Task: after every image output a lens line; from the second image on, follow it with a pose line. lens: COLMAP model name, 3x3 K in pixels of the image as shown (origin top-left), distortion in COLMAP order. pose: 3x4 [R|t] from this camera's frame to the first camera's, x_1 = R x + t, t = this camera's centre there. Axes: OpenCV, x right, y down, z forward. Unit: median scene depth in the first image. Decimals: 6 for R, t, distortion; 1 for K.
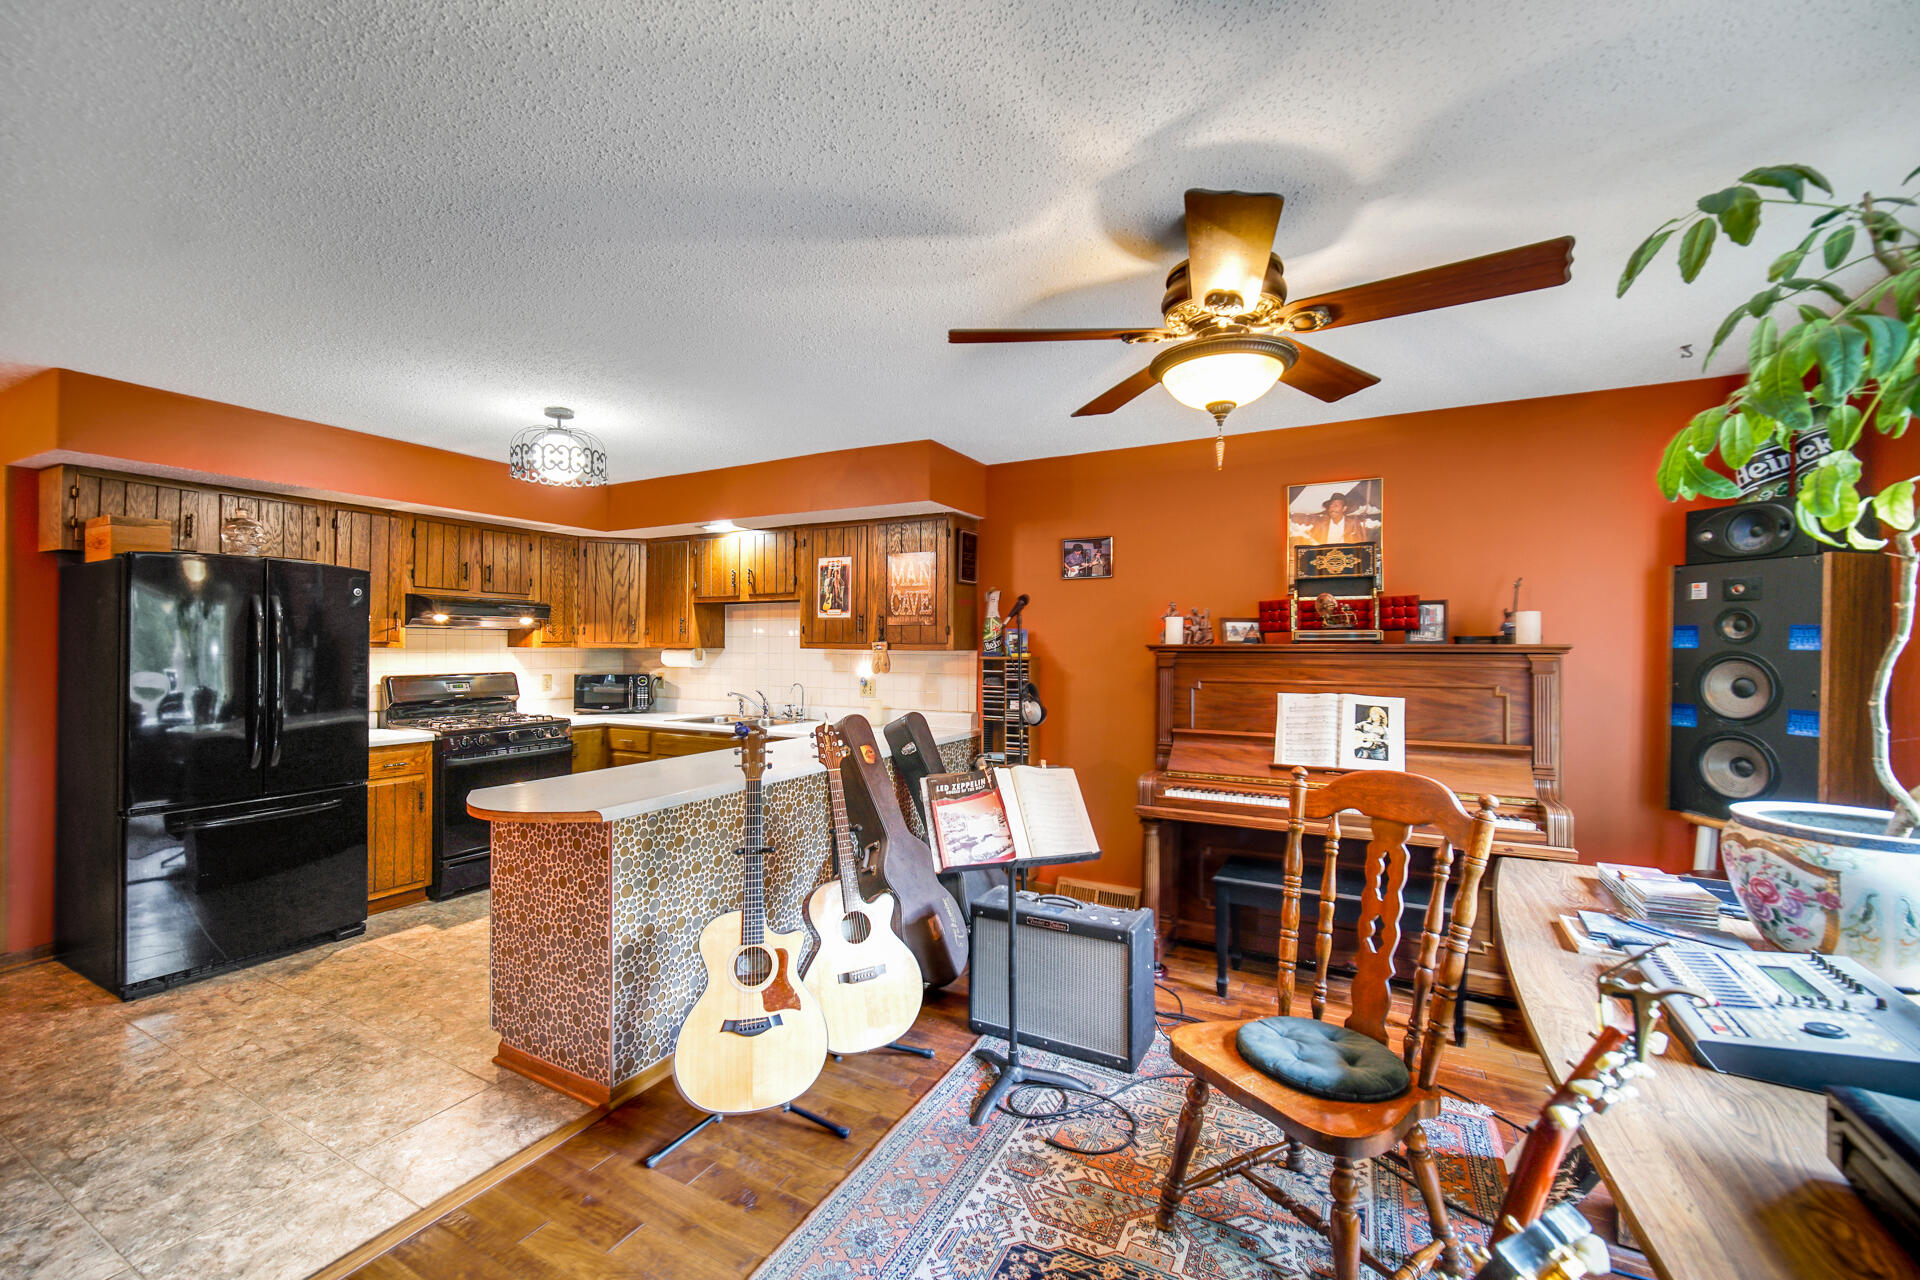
lens RADIAL K [[765.5, 0, 951.1], [0, 765.5, 647.3], [0, 0, 1]] dist [0.000480, 0.000080]
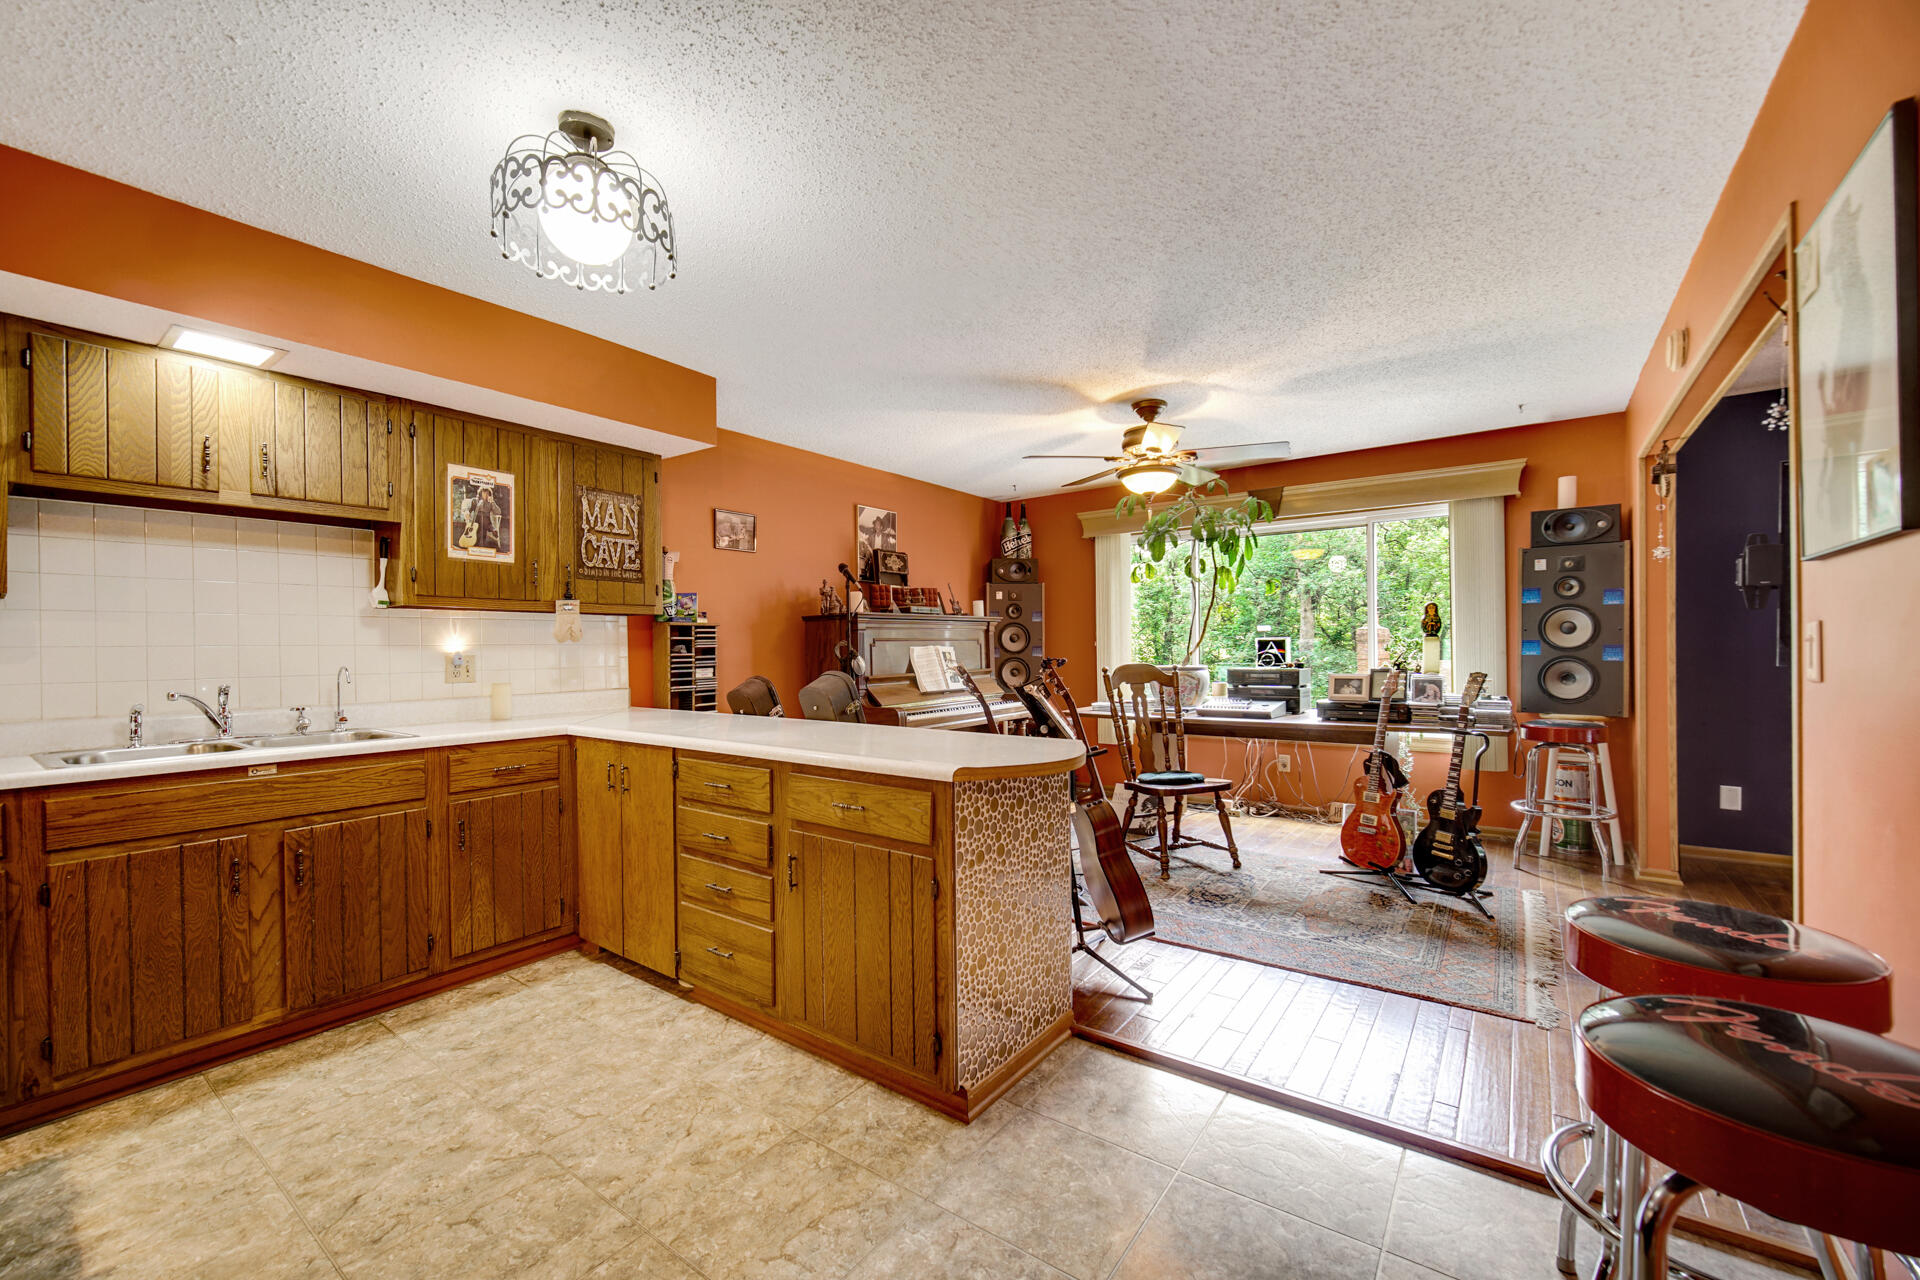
lens RADIAL K [[765.5, 0, 951.1], [0, 765.5, 647.3], [0, 0, 1]] dist [0.000480, 0.000080]
pose [[0.146133, -0.006586, 0.989243, -0.760951], [0.014162, 0.999889, 0.004565, 0.040053], [-0.989164, 0.013343, 0.146210, 0.511857]]
